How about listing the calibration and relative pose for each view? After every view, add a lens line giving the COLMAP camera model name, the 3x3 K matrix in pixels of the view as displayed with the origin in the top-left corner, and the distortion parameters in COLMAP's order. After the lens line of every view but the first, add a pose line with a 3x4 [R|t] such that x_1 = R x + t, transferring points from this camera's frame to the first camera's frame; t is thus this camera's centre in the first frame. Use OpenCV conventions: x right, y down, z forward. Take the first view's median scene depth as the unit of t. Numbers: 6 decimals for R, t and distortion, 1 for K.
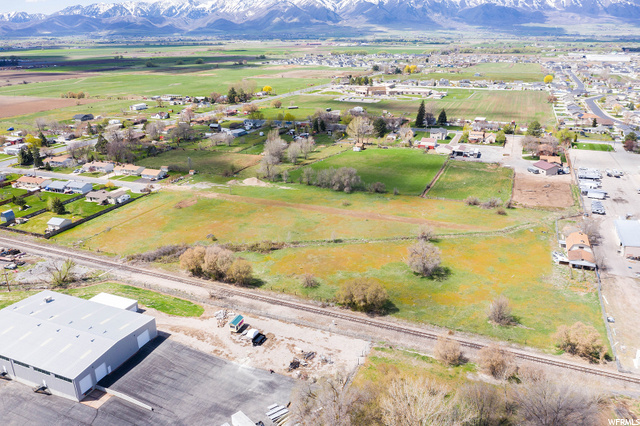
lens RADIAL K [[503.6, 0, 320.0], [0, 503.6, 213.0], [0, 0, 1]] dist [-0.024116, 0.000662]
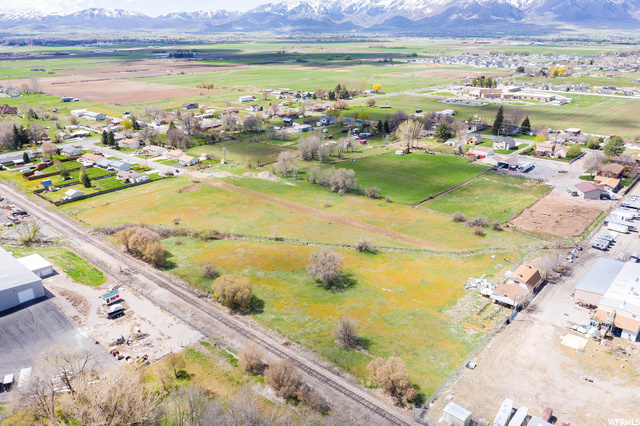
lens RADIAL K [[503.6, 0, 320.0], [0, 503.6, 213.0], [0, 0, 1]] dist [-0.024116, 0.000662]
pose [[0.944876, 0.113405, -0.307163, 0.303601], [-0.111778, 0.993468, 0.022946, -0.021193], [0.307759, 0.012653, 0.951380, 0.047229]]
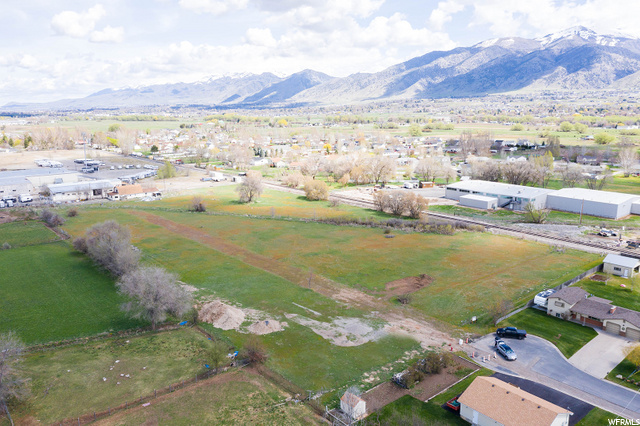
lens RADIAL K [[503.6, 0, 320.0], [0, 503.6, 213.0], [0, 0, 1]] dist [-0.024116, 0.000662]
pose [[-0.881403, -0.084394, 0.464765, -0.370200], [0.173232, 0.857607, 0.484253, -0.299536], [-0.439454, 0.507334, -0.741278, 1.224651]]
